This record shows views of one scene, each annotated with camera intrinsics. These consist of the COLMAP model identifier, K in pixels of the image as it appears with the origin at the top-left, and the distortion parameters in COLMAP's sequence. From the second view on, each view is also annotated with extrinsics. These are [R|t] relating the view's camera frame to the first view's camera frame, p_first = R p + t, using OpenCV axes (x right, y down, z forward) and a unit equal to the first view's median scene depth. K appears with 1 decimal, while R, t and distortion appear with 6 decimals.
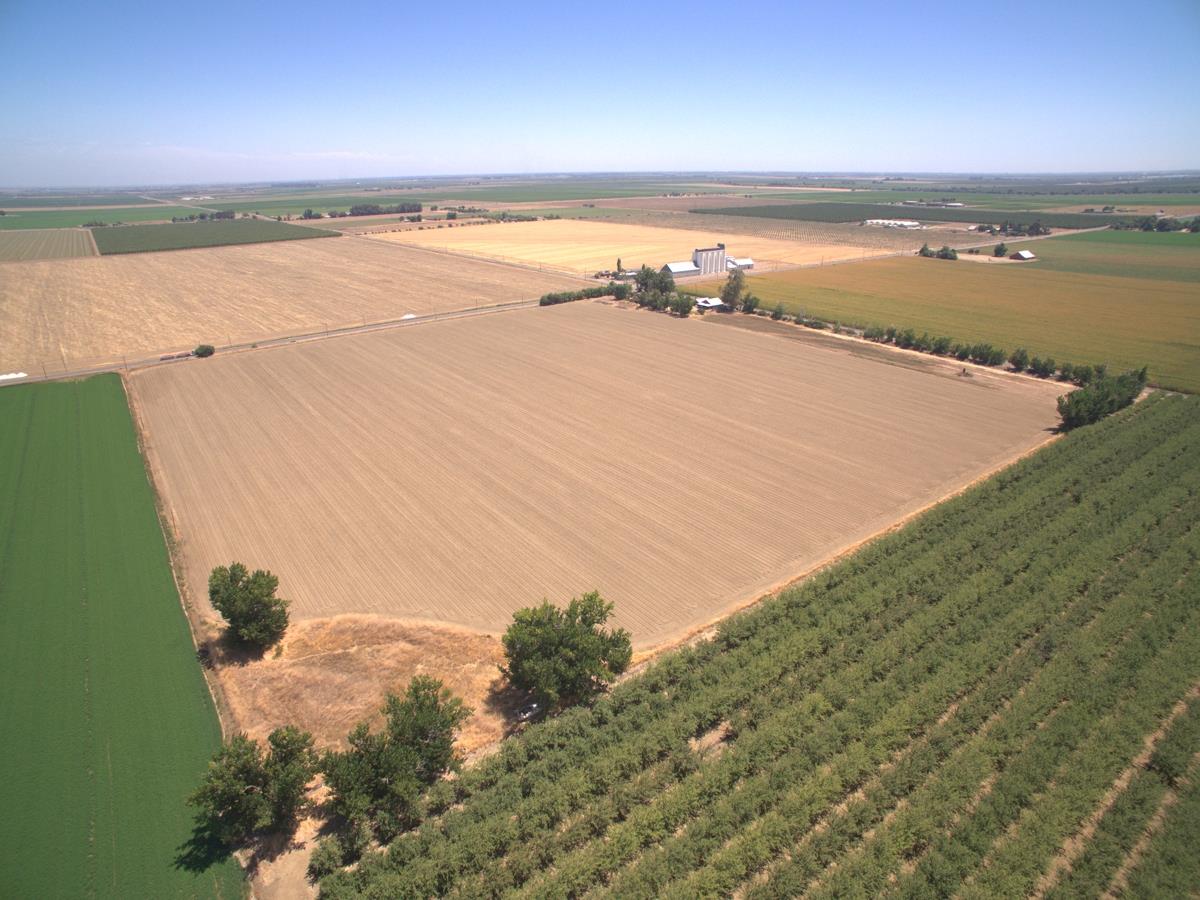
lens RADIAL K [[697.6, 0, 596.4], [0, 697.6, 453.0], [0, 0, 1]] dist [-0.121134, 0.088958]
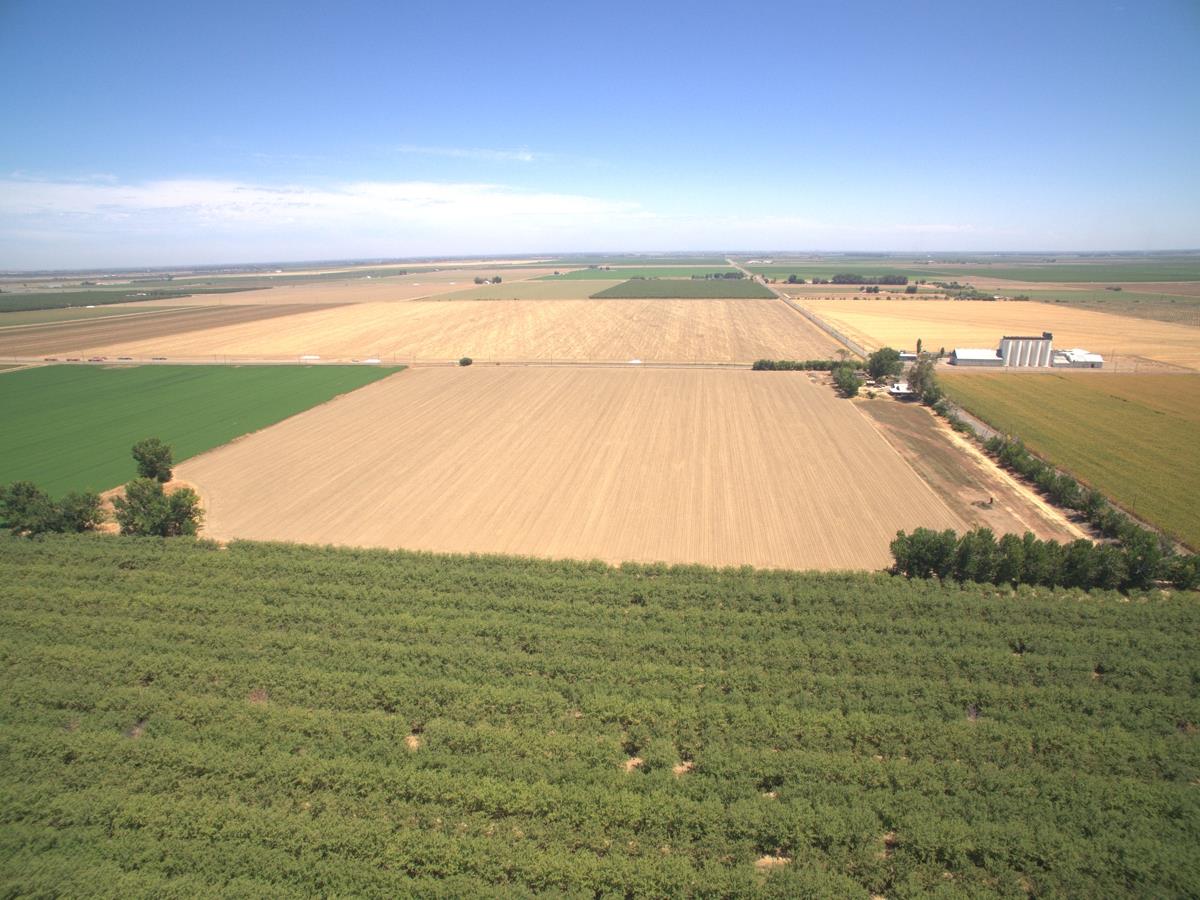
lens RADIAL K [[697.6, 0, 596.4], [0, 697.6, 453.0], [0, 0, 1]] dist [-0.121134, 0.088958]
pose [[0.706876, 0.203260, -0.677504, 0.566977], [-0.266455, 0.963783, 0.011141, -0.051517], [0.655231, 0.172649, 0.735435, 0.137690]]
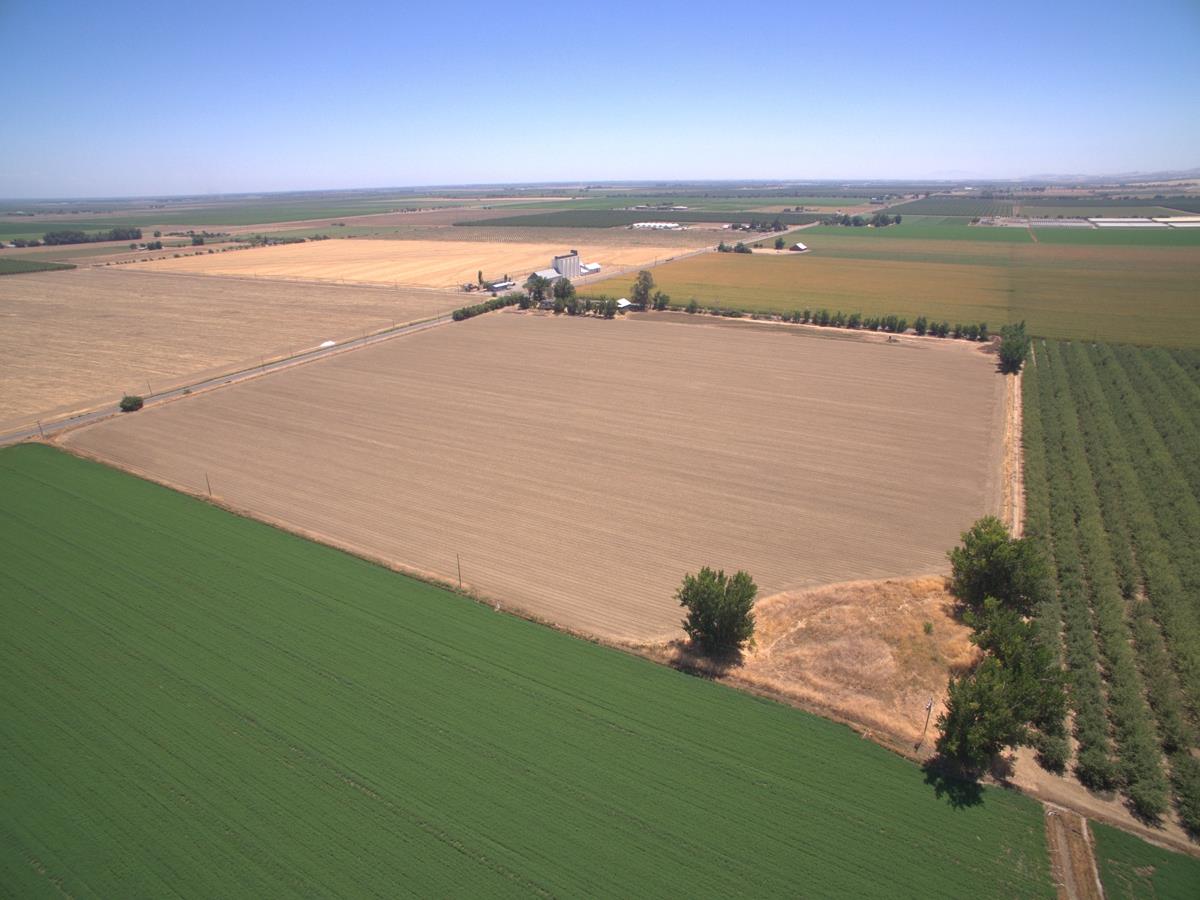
lens RADIAL K [[697.6, 0, 596.4], [0, 697.6, 453.0], [0, 0, 1]] dist [-0.121134, 0.088958]
pose [[0.915985, -0.152416, 0.371136, -0.341794], [0.159121, 0.987178, 0.012690, -0.012261], [-0.368311, 0.047432, 0.928492, 0.042885]]
